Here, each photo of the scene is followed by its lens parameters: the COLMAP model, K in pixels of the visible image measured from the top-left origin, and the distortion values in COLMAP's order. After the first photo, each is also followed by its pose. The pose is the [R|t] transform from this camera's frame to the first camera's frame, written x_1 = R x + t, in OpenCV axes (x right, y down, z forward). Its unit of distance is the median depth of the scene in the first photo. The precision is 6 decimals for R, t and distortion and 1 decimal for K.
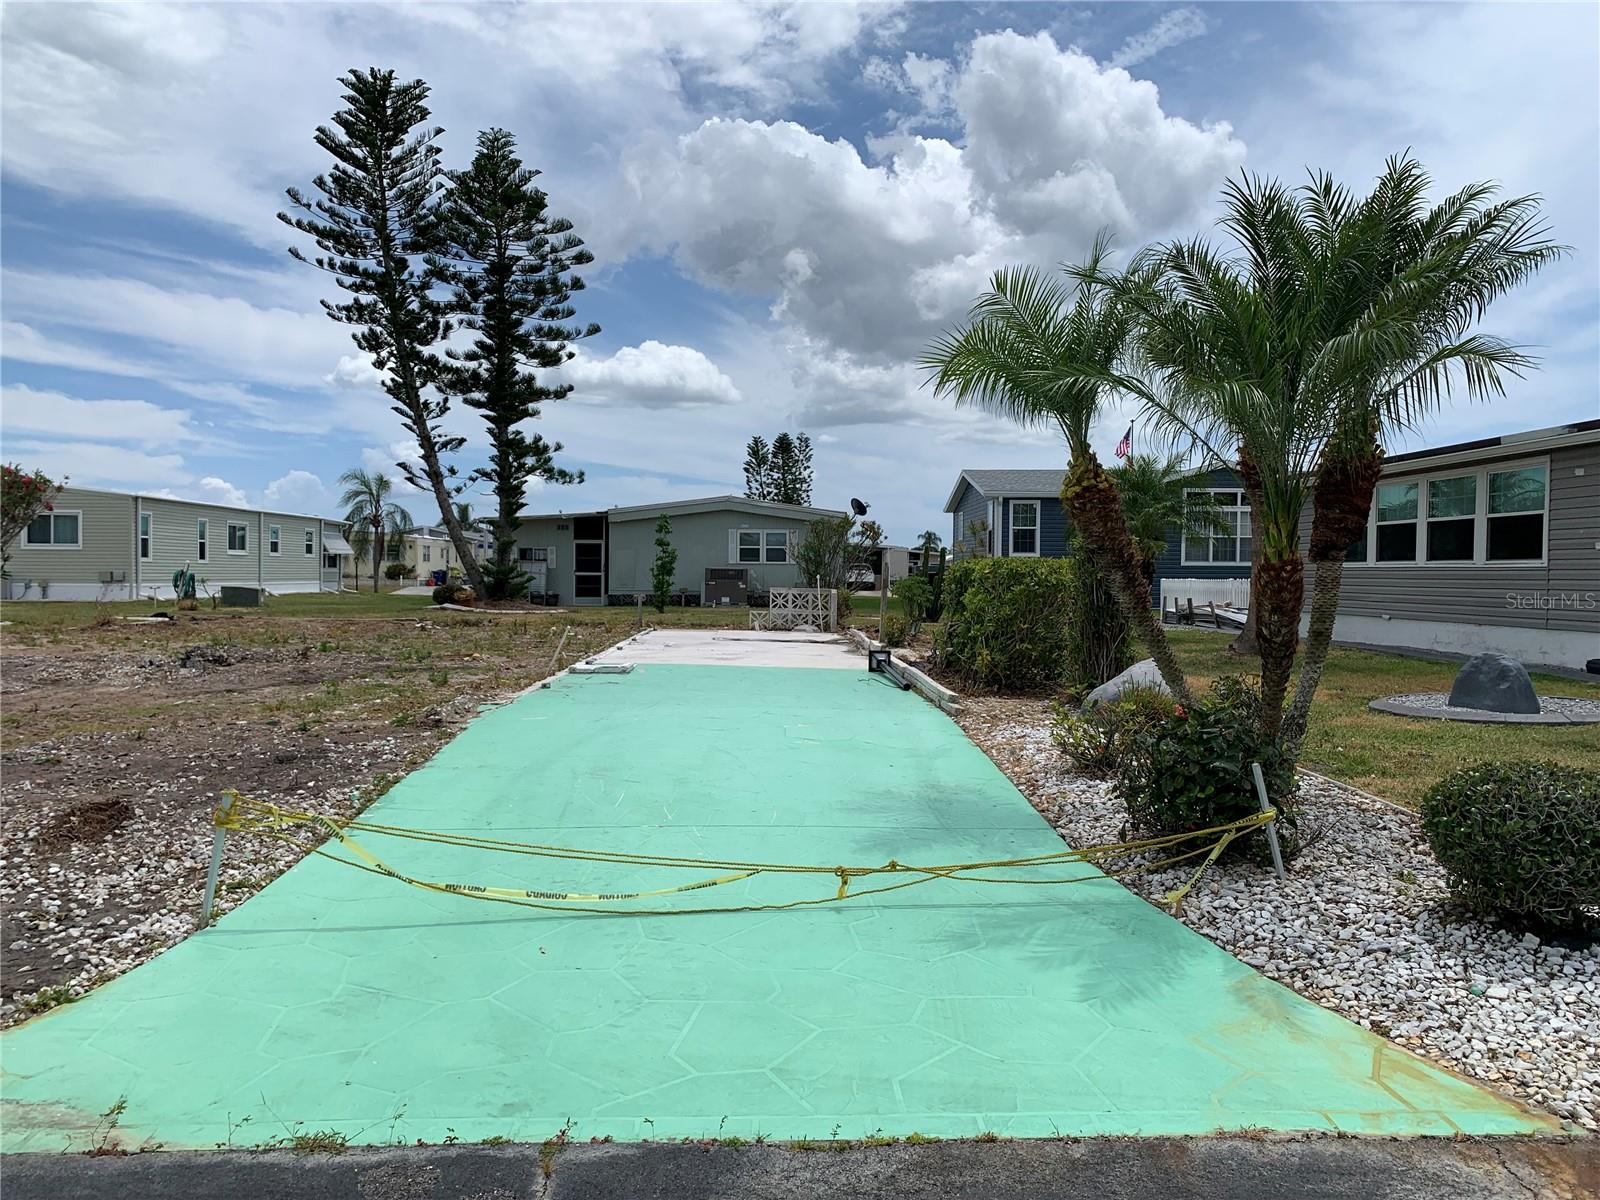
lens RADIAL K [[1227.5, 0, 800.0], [0, 1227.5, 600.0], [0, 0, 1]] dist [0.027944, -0.008947]
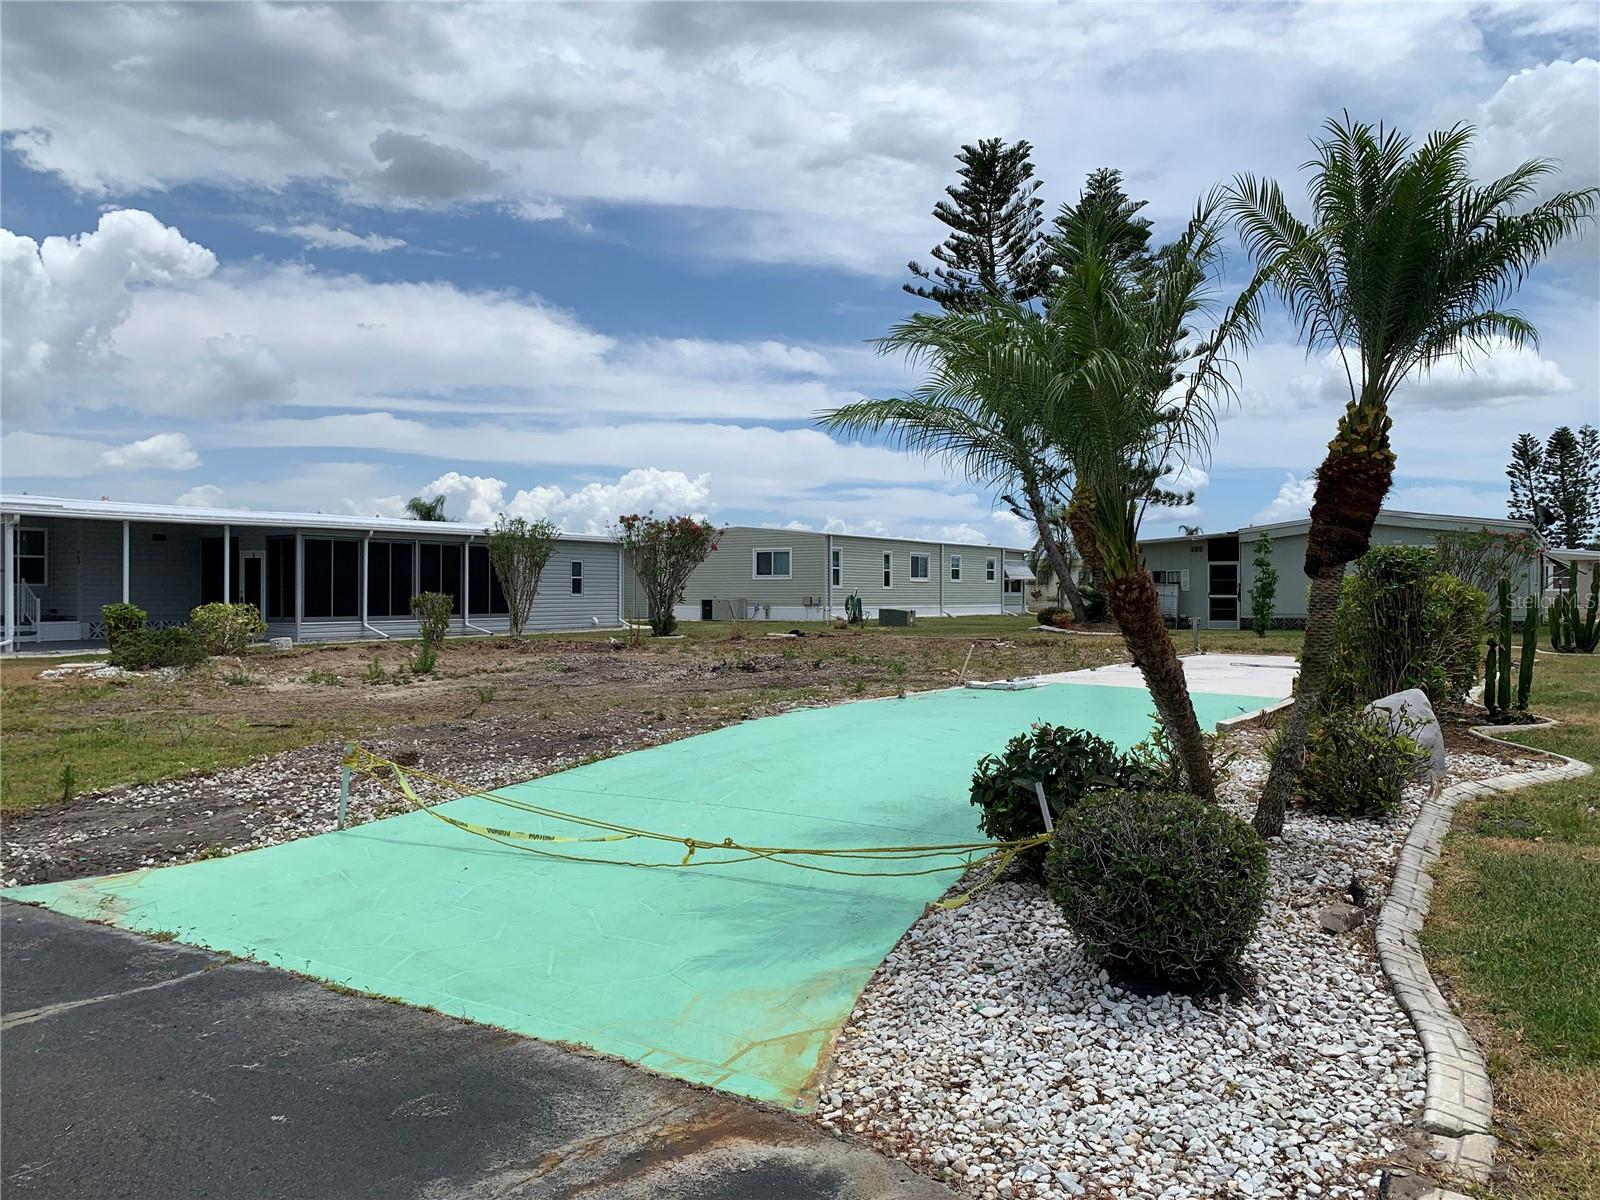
lens RADIAL K [[1233.0, 0, 800.0], [0, 1233.0, 600.0], [0, 0, 1]] dist [0.035486, -0.005560]
pose [[0.806434, -0.003861, -0.591312, 0.161371], [-0.007464, 0.999833, -0.016709, 0.000455], [0.591278, 0.017889, 0.806270, 0.016025]]
